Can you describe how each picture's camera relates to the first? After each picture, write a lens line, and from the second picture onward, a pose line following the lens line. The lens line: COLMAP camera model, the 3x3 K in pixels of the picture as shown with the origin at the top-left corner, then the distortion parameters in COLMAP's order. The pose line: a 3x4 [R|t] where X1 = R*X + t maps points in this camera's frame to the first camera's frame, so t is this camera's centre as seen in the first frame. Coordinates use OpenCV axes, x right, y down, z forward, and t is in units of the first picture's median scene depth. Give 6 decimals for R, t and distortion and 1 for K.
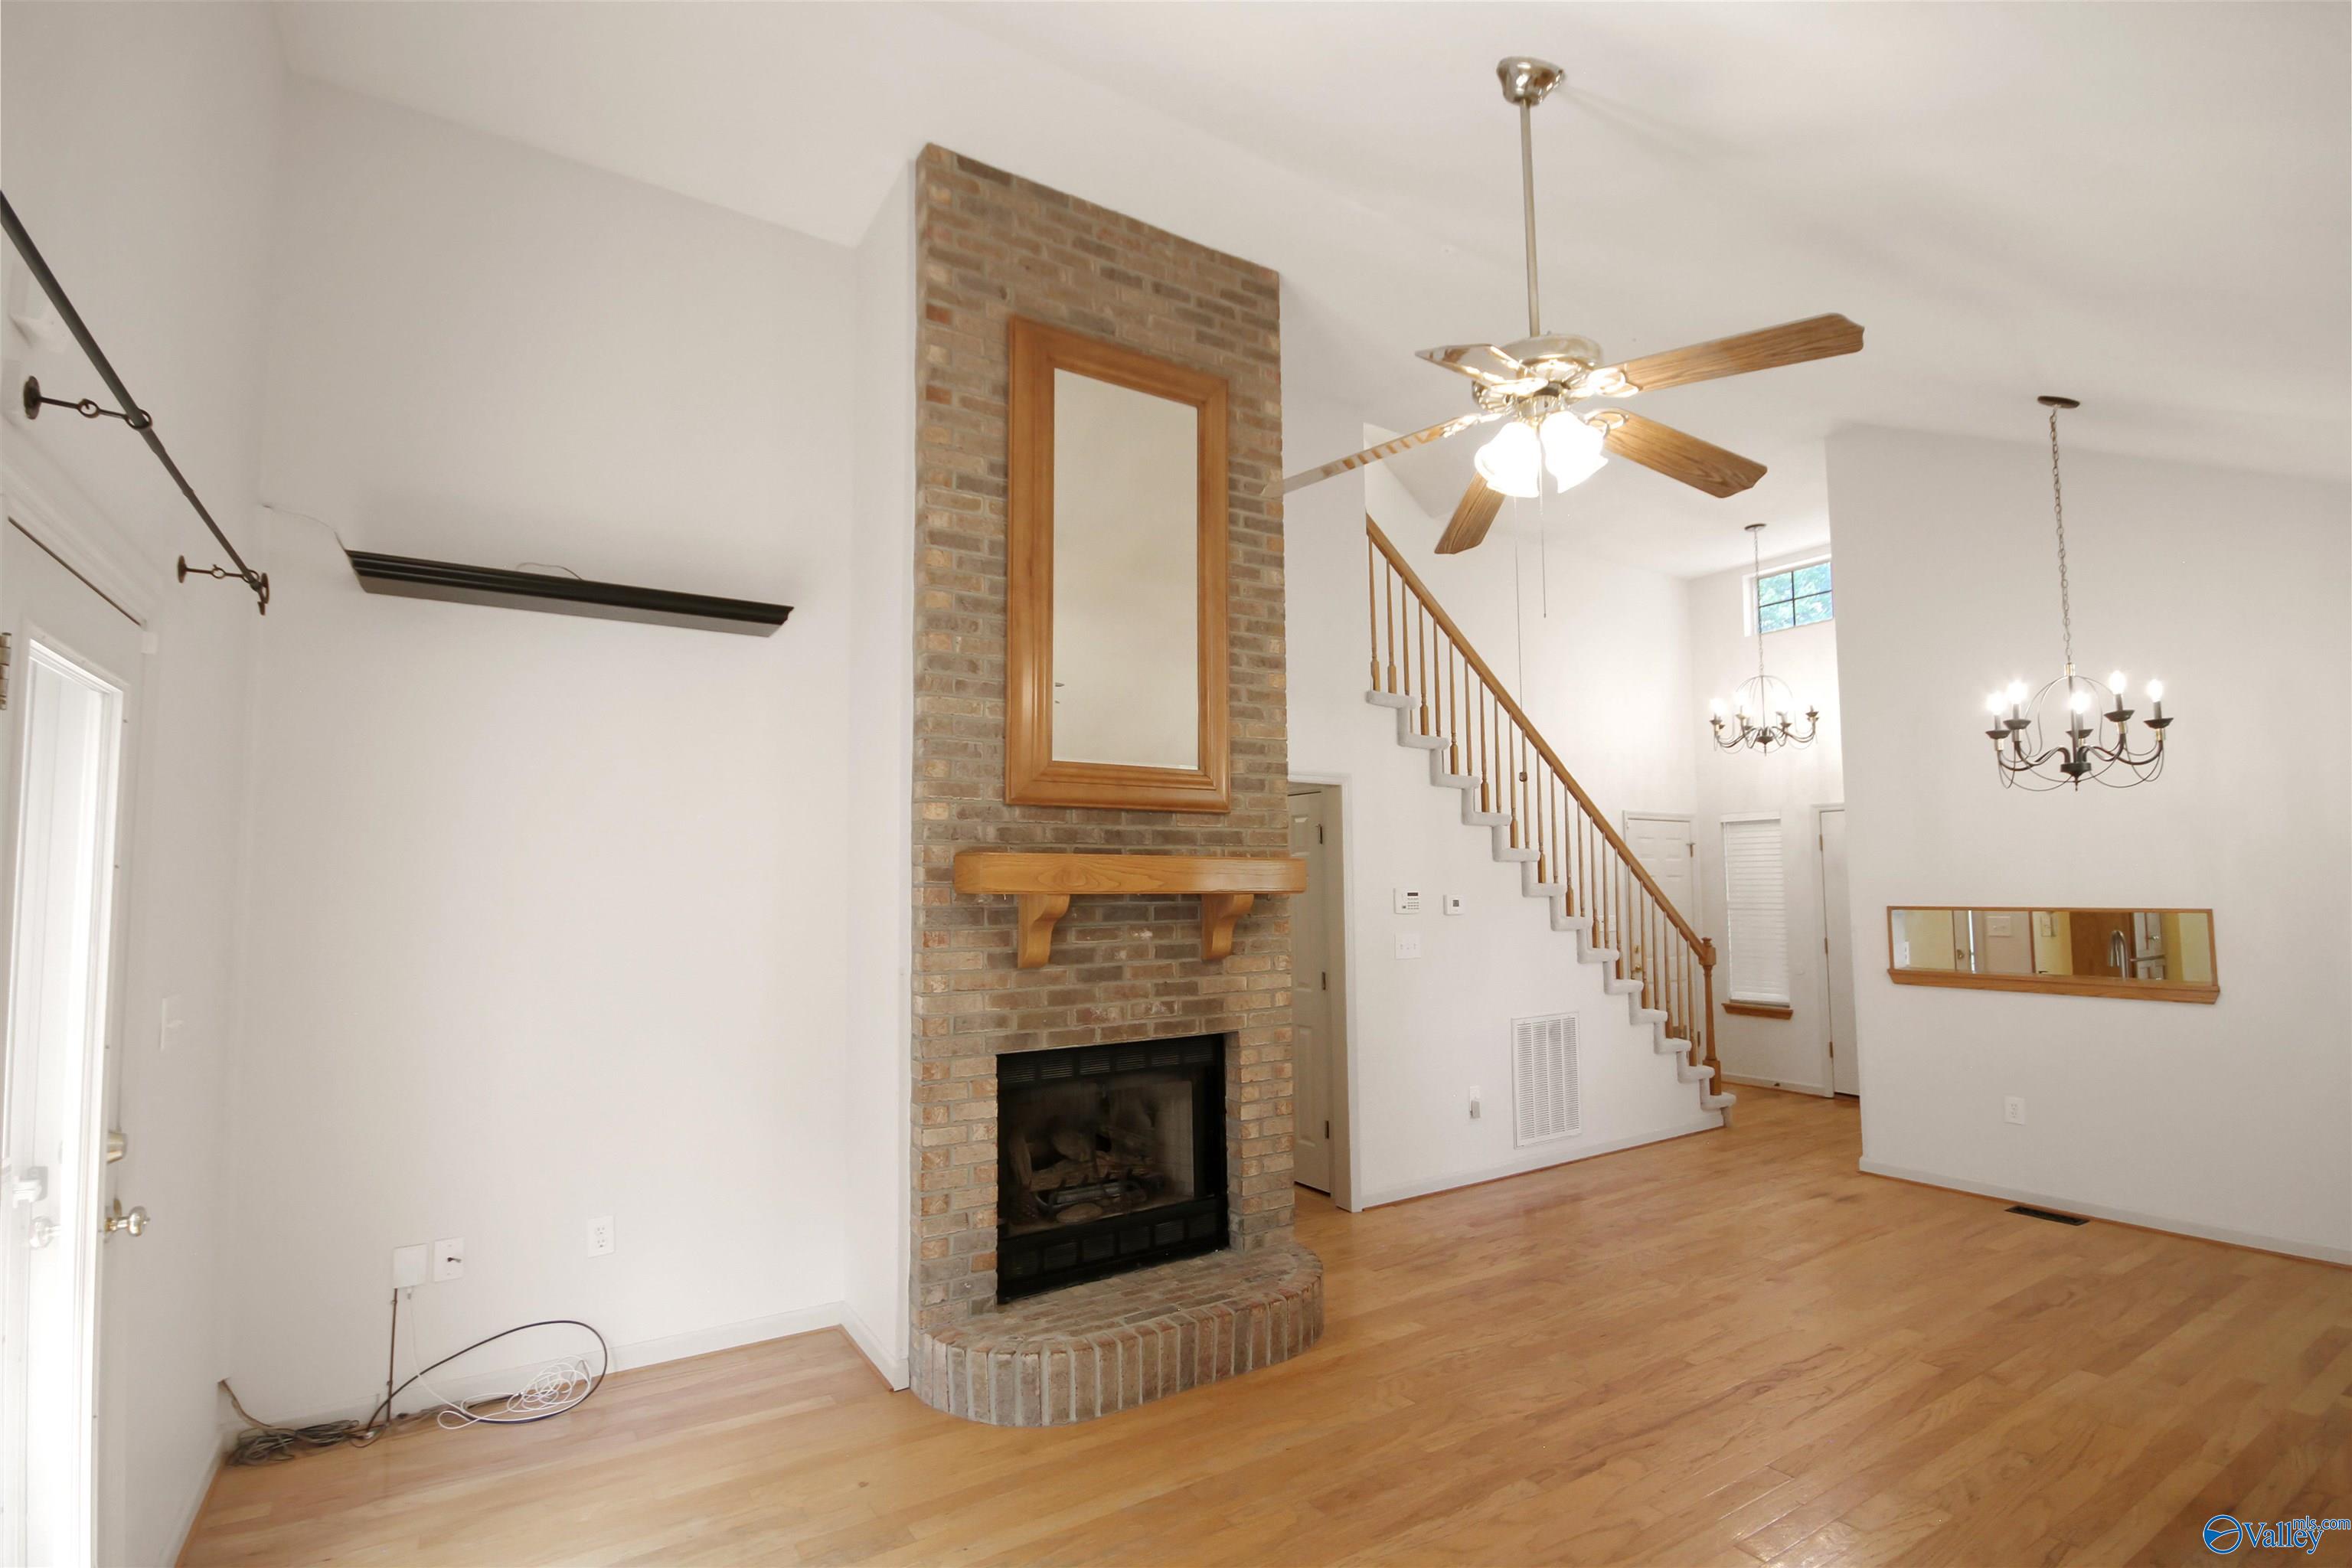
lens RADIAL K [[1095.5, 0, 1166.5], [0, 1095.5, 820.6], [0, 0, 1]] dist [-0.005435, -0.000526]
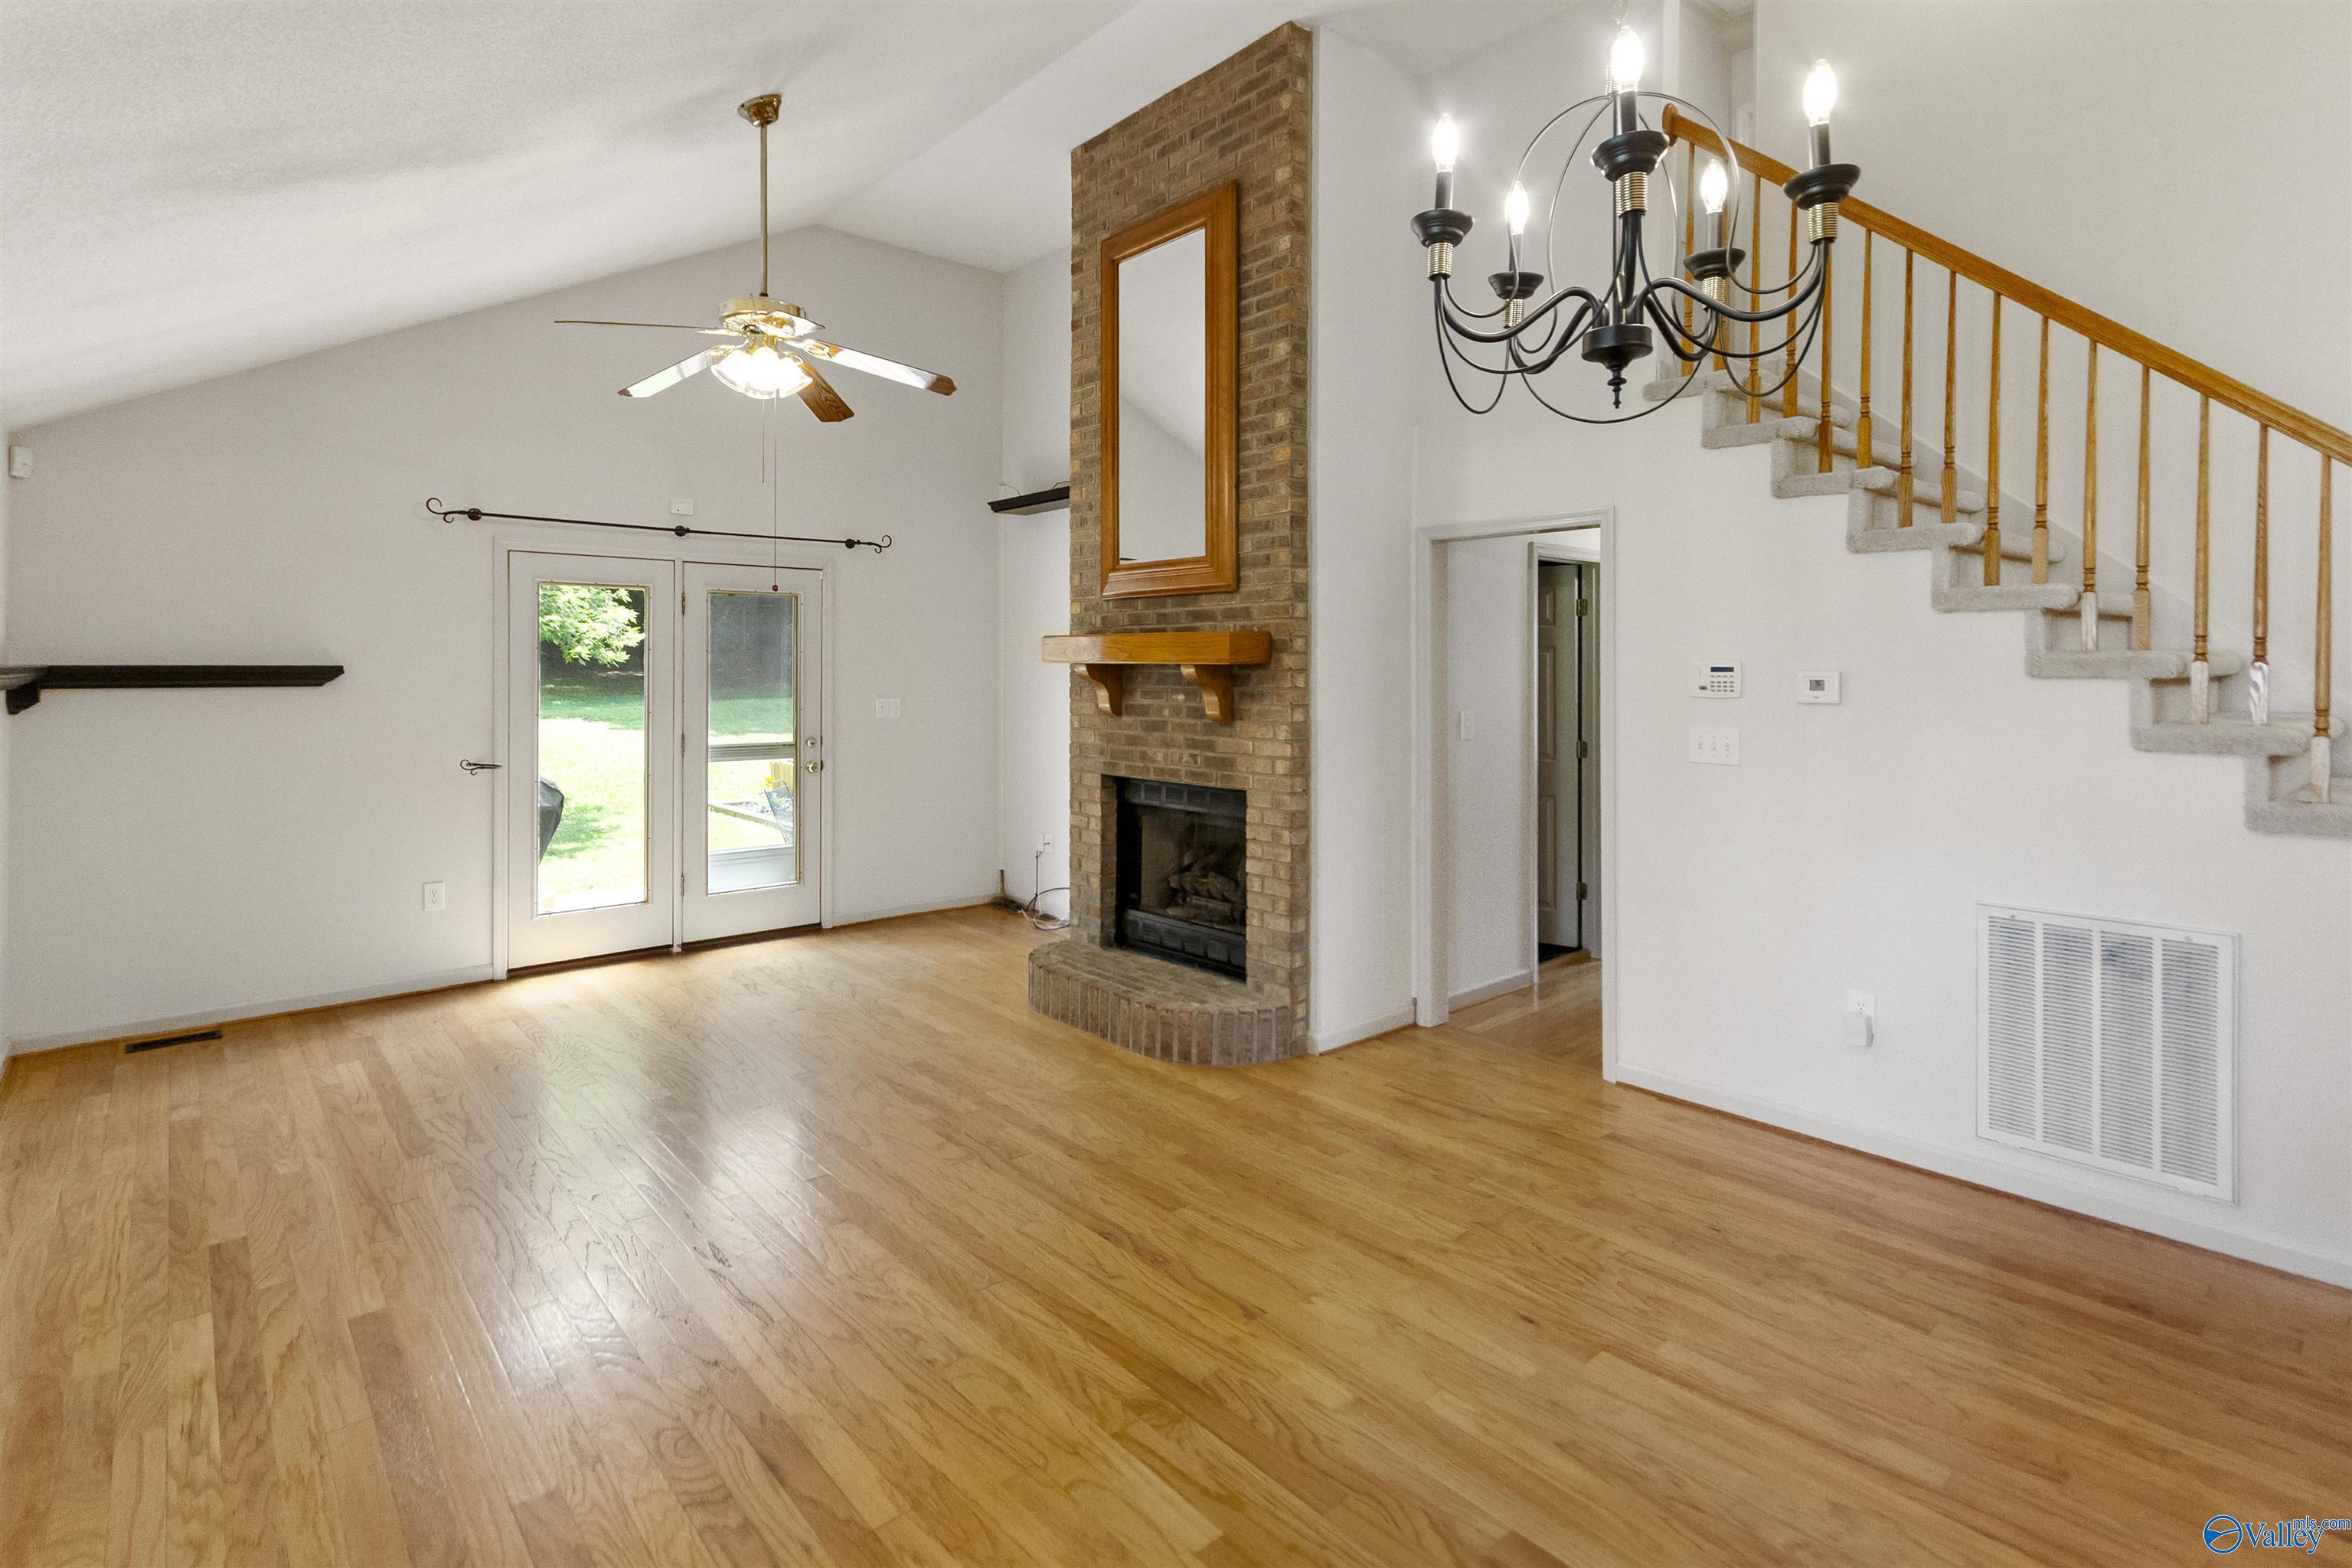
lens RADIAL K [[1150.3, 0, 1171.6], [0, 1150.3, 672.1], [0, 0, 1]] dist [0.015007, -0.000060]
pose [[0.143857, 0.012929, -0.989514, 1.269037], [0.060949, 0.997901, 0.021899, 0.048341], [0.987720, -0.063460, 0.142767, 0.824434]]
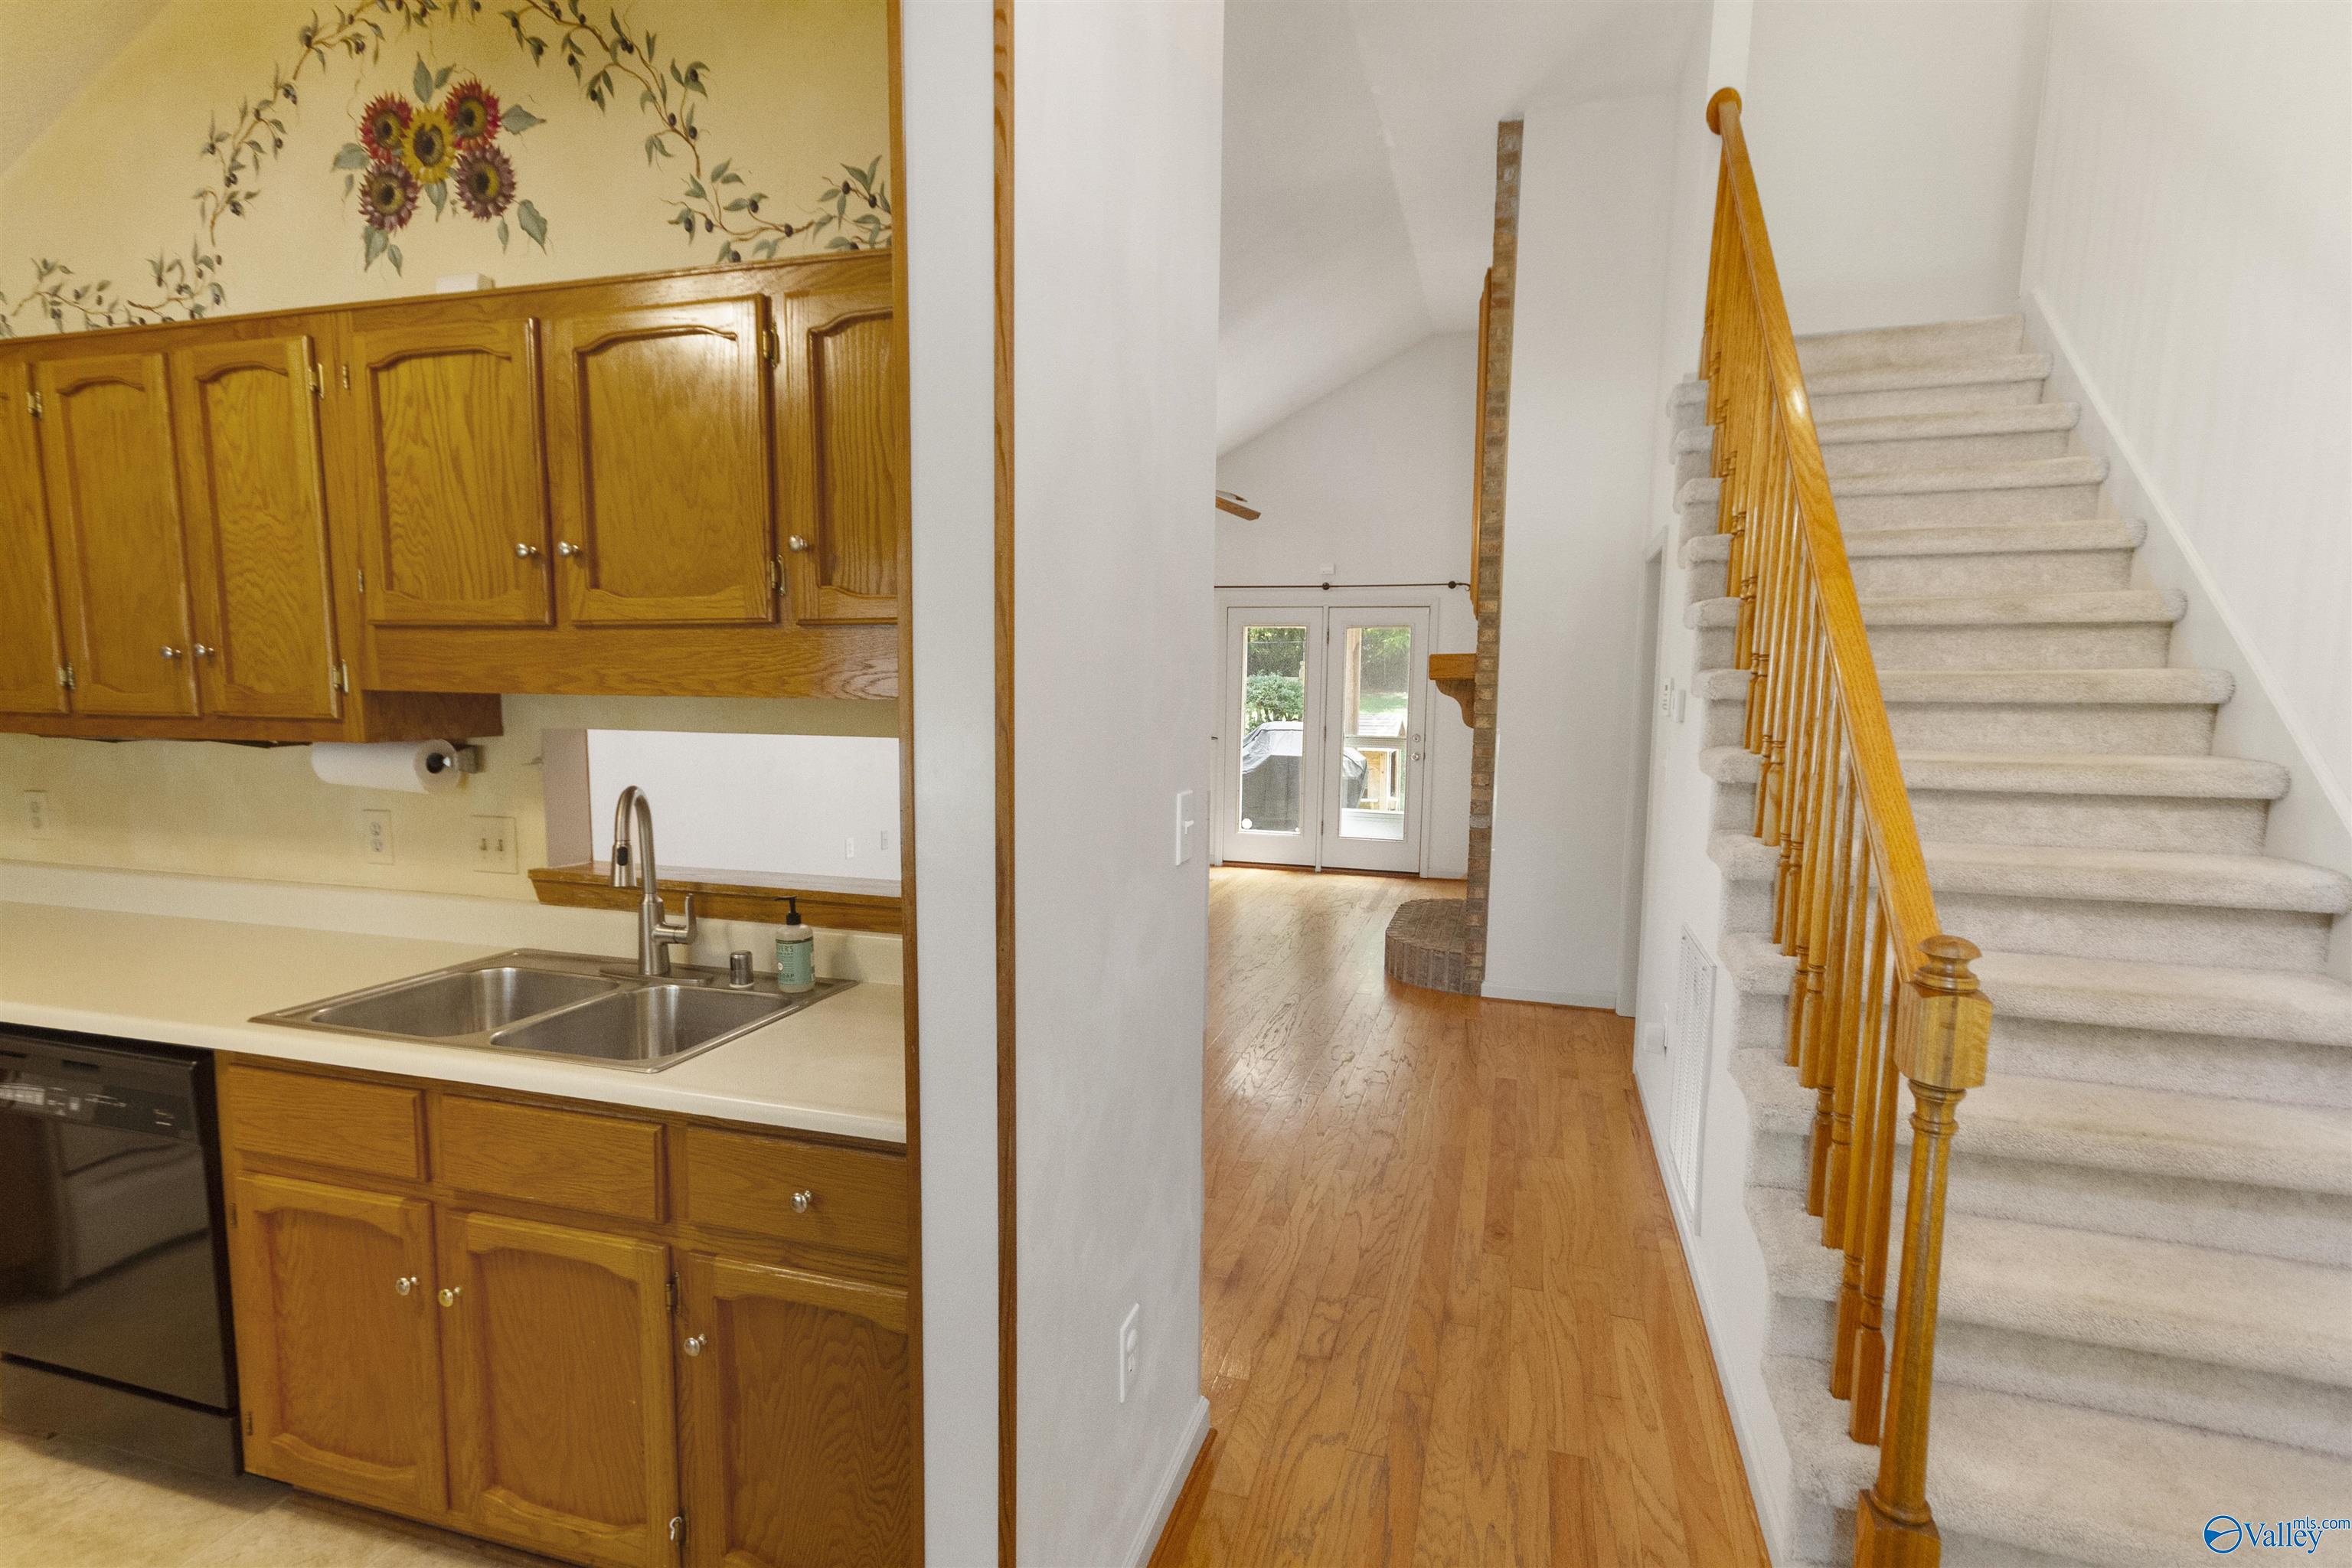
lens RADIAL K [[1136.4, 0, 1180.4], [0, 1136.4, 811.8], [0, 0, 1]] dist [0.017748, 0.000028]
pose [[-0.761990, 0.072961, -0.643466, 1.328080], [0.032695, 0.996700, 0.074295, 0.119422], [0.646763, 0.035574, -0.761861, 1.951934]]
